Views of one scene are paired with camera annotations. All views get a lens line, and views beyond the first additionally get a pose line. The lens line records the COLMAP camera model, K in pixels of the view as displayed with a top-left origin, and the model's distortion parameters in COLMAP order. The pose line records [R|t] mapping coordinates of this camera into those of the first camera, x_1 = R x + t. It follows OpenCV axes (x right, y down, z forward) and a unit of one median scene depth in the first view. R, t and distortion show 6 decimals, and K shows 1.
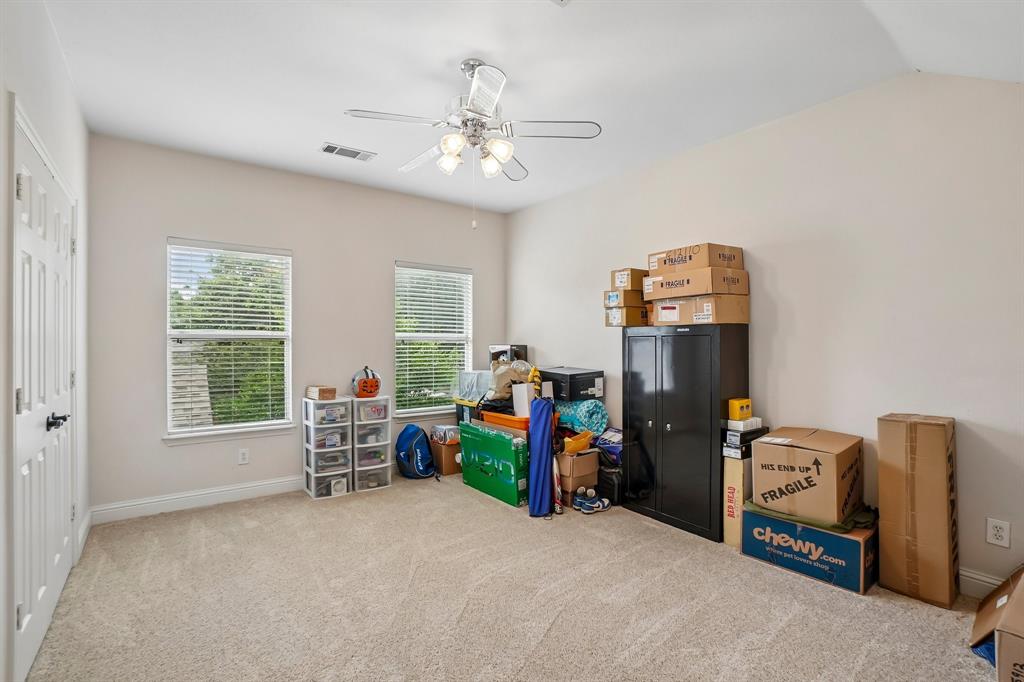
lens RADIAL K [[454.4, 0, 513.0], [0, 454.4, 344.0], [0, 0, 1]] dist [0.001794, 0.000689]
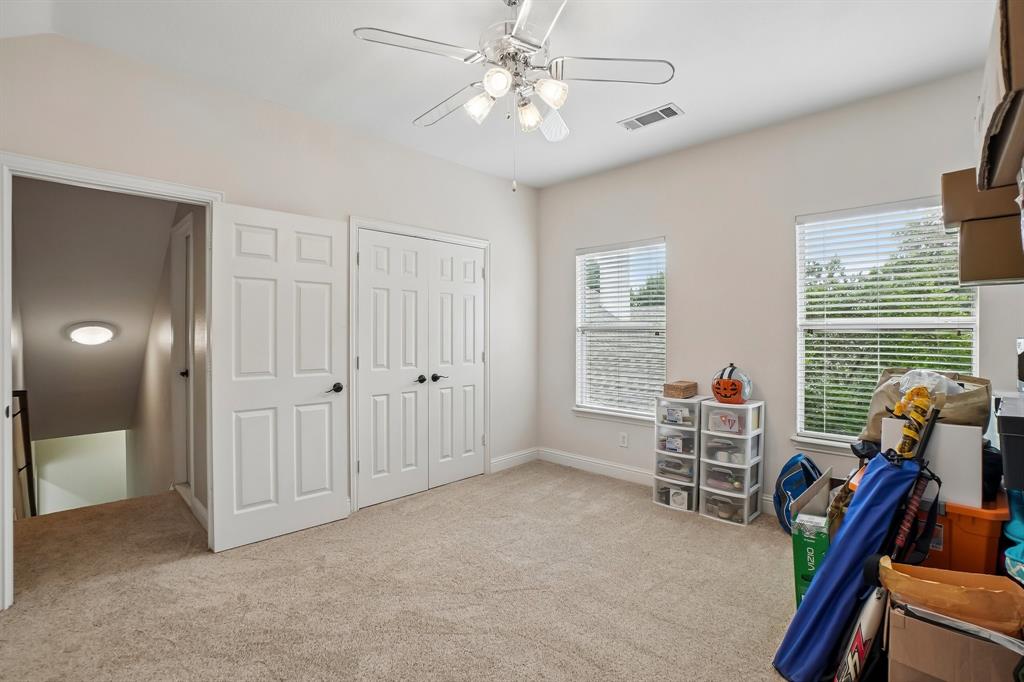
lens RADIAL K [[501.9, 0, 516.7], [0, 501.9, 338.8], [0, 0, 1]] dist [-0.001210, -0.000016]
pose [[0.170209, 0.010139, -0.985356, 0.505914], [-0.000681, 0.999948, 0.010171, -0.002412], [0.985408, -0.001060, 0.170207, 0.529826]]
